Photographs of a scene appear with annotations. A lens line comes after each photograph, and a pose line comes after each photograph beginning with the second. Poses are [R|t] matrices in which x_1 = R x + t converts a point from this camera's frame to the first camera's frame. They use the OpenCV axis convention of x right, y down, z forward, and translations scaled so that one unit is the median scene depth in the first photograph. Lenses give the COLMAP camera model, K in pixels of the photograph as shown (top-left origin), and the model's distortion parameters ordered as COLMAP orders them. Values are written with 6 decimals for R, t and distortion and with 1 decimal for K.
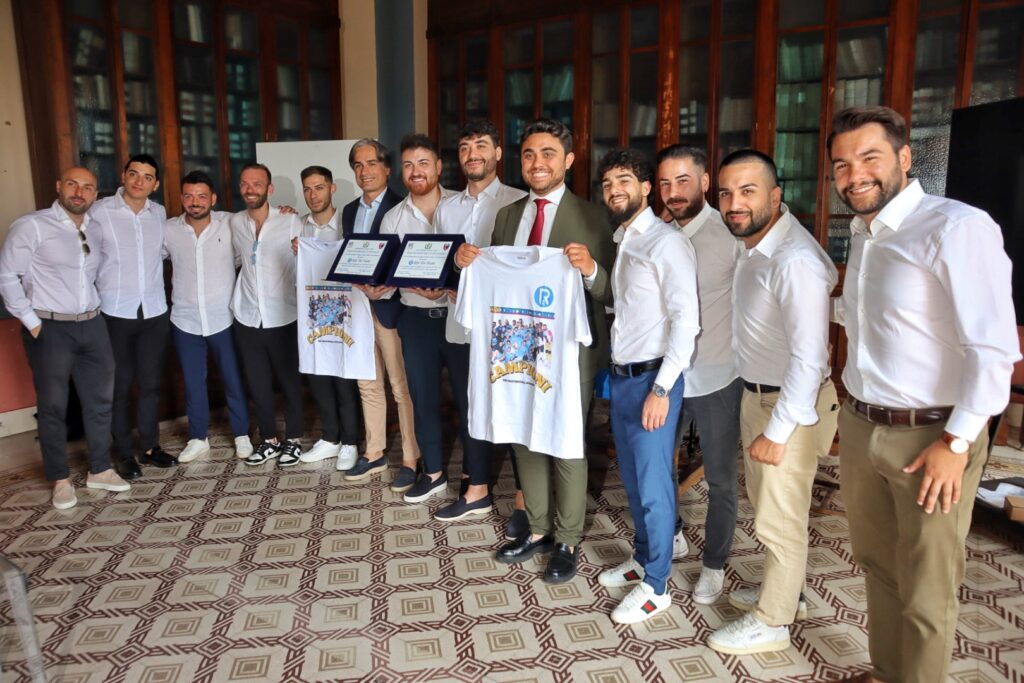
lens RADIAL K [[705.6, 0, 512.0], [0, 705.6, 341.5], [0, 0, 1]] dist [-0.114581, 0.067422]
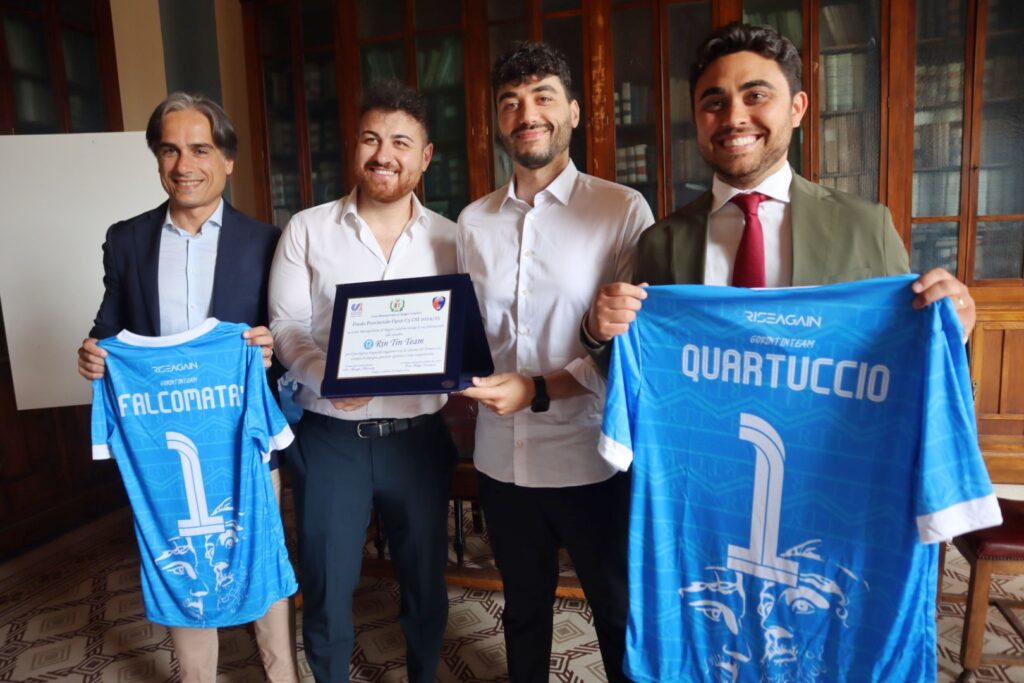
lens RADIAL K [[705.6, 0, 512.0], [0, 705.6, 341.5], [0, 0, 1]] dist [-0.114581, 0.067422]
pose [[0.950135, -0.085251, 0.299961, -0.174473], [0.094610, 0.995373, -0.016787, -0.086082], [-0.297141, 0.044329, 0.953804, 0.458438]]
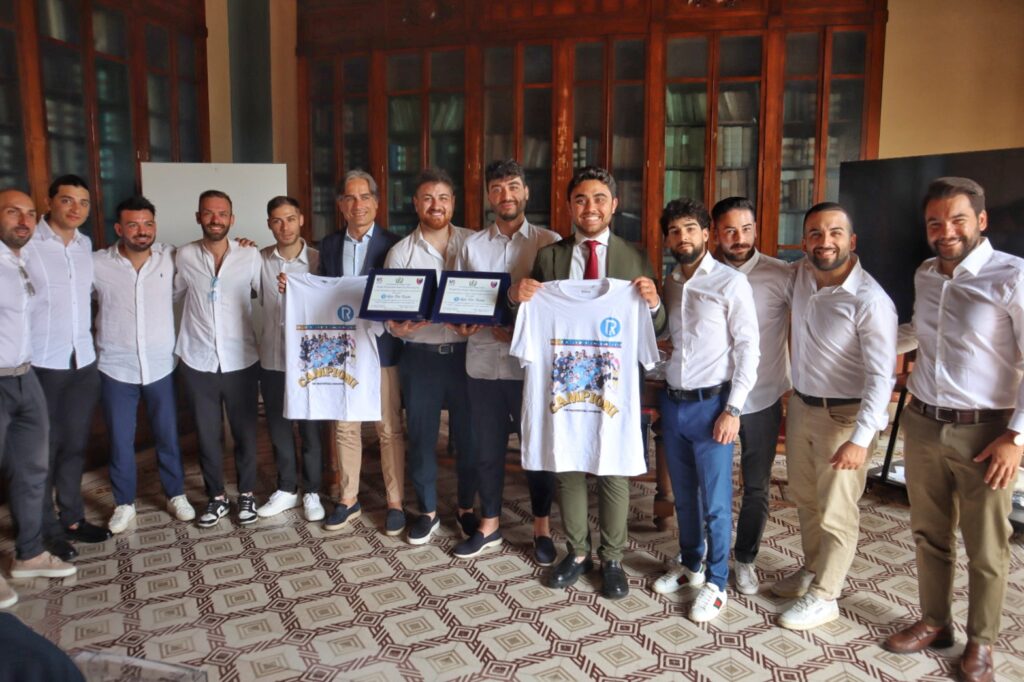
lens RADIAL K [[738.1, 0, 506.7], [0, 738.1, 330.6], [0, 0, 1]] dist [-0.113551, 0.072705]
pose [[0.944663, -0.034472, 0.326226, -0.334363], [0.049163, 0.998109, -0.036893, -0.022031], [-0.324337, 0.050889, 0.944572, -0.012245]]
